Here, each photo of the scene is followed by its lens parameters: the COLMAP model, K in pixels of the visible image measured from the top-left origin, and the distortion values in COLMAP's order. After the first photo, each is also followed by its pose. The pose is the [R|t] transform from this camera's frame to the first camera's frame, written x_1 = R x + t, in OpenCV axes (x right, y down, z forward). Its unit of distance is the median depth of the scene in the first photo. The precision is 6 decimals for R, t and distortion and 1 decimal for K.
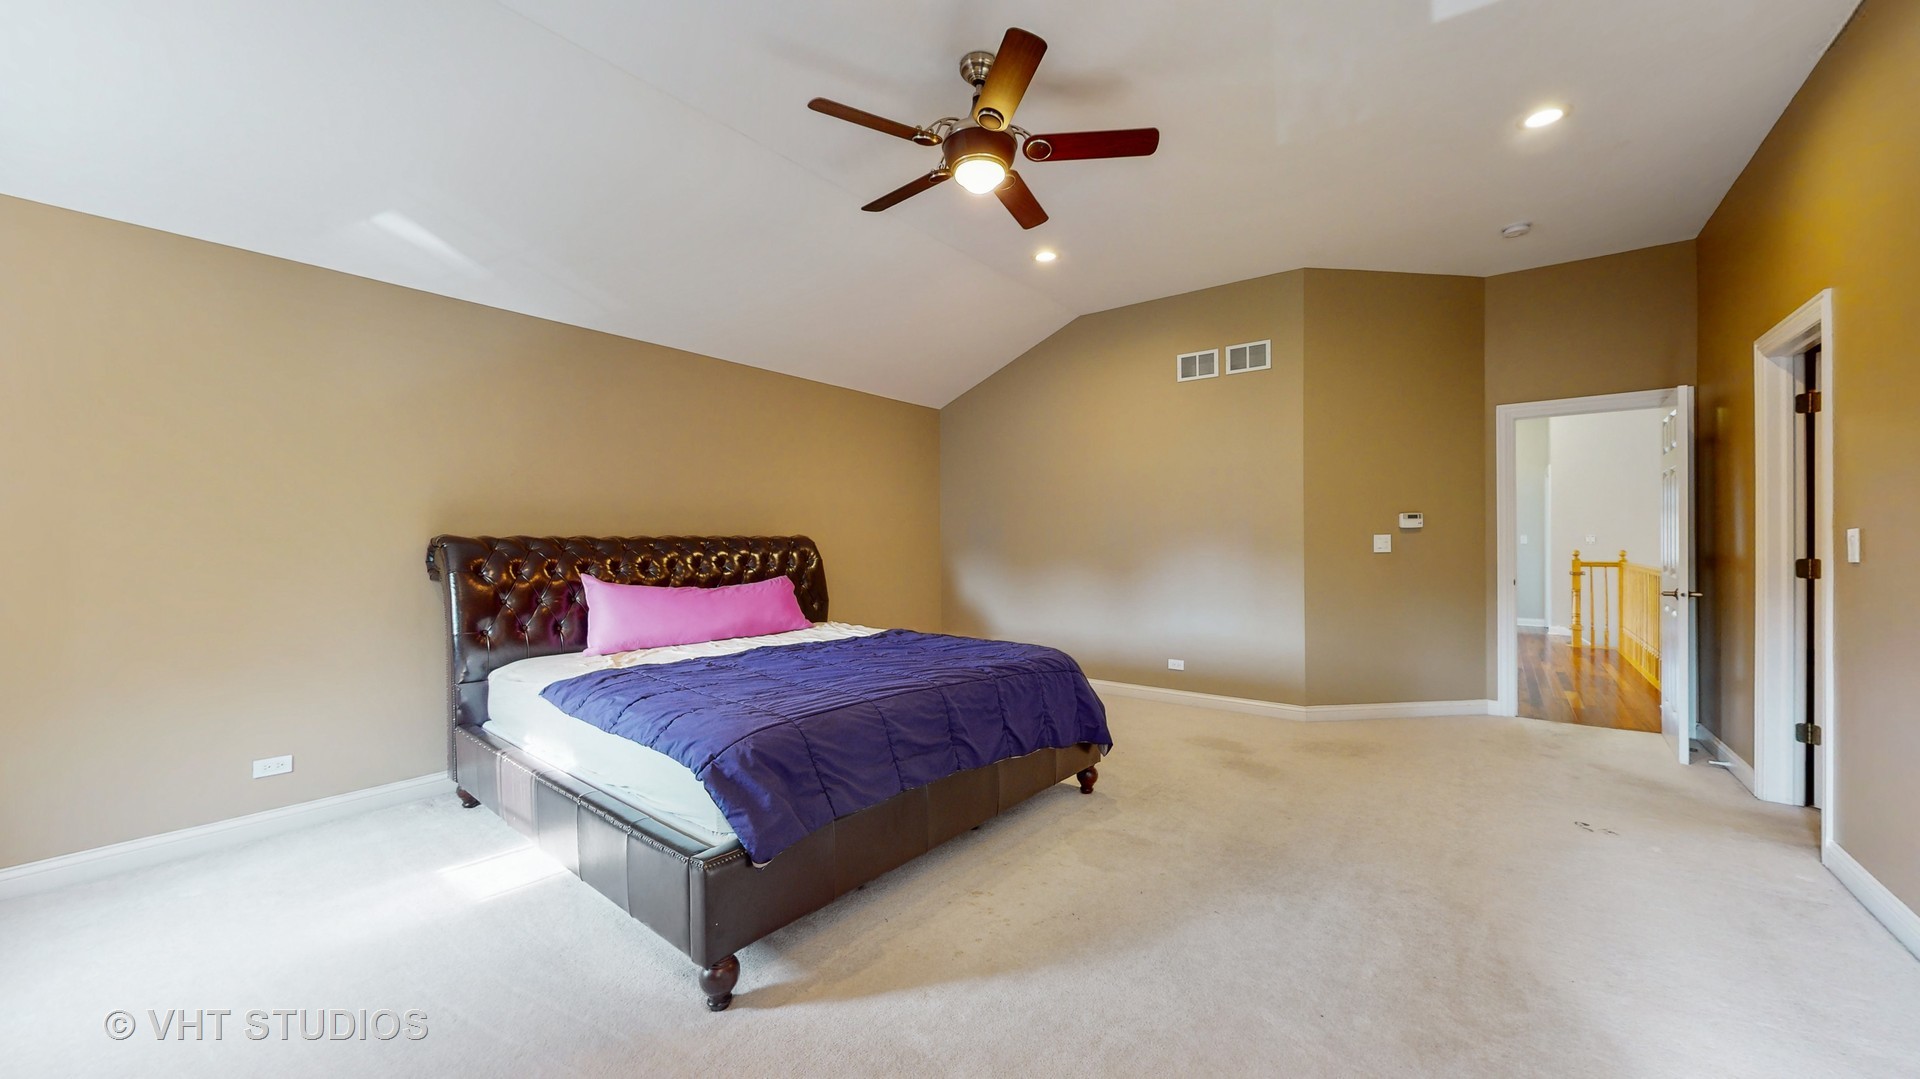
lens RADIAL K [[706.5, 0, 958.9], [0, 706.5, 540.4], [0, 0, 1]] dist [0.000036, 0.000151]
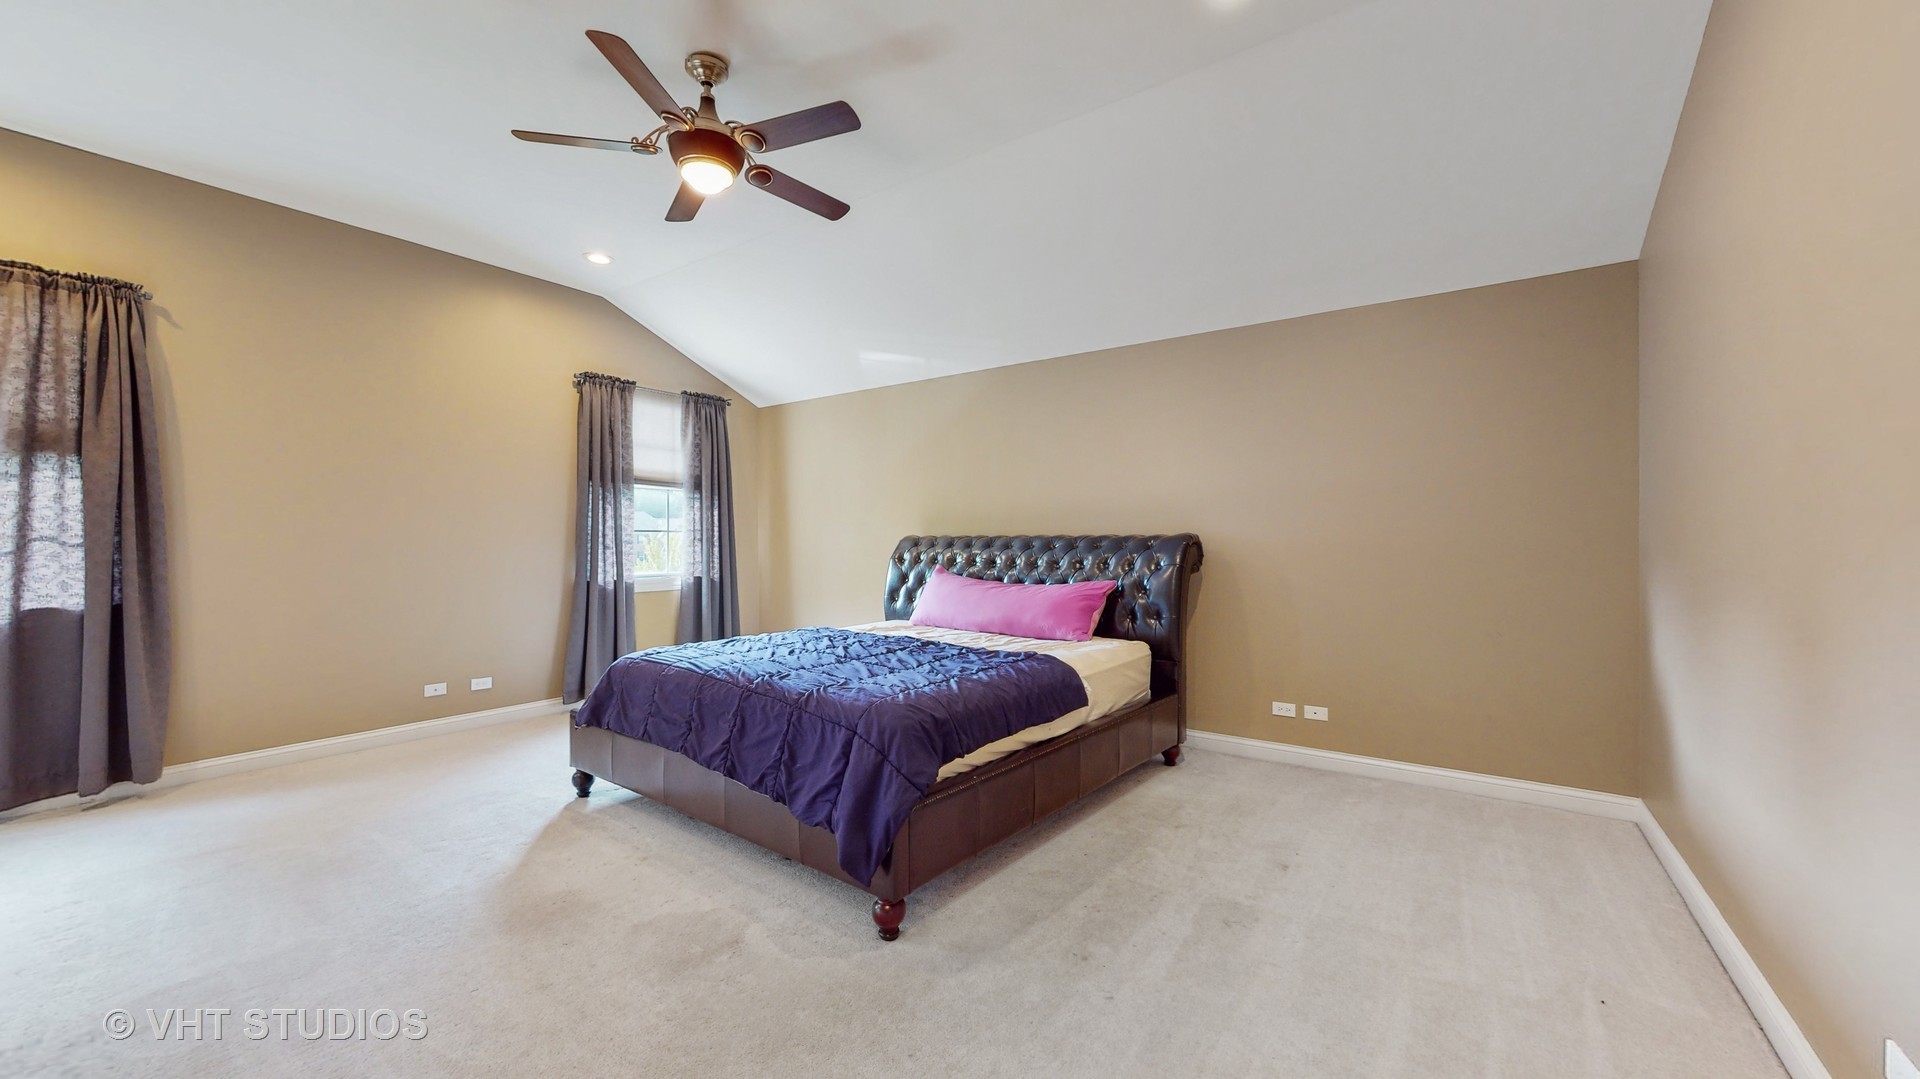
lens RADIAL K [[706.5, 0, 958.9], [0, 706.5, 540.4], [0, 0, 1]] dist [0.000036, 0.000151]
pose [[0.023010, 0.004480, -0.999725, 0.829863], [0.006030, 0.999971, 0.004620, -0.004369], [0.999717, -0.006135, 0.022983, 1.064543]]
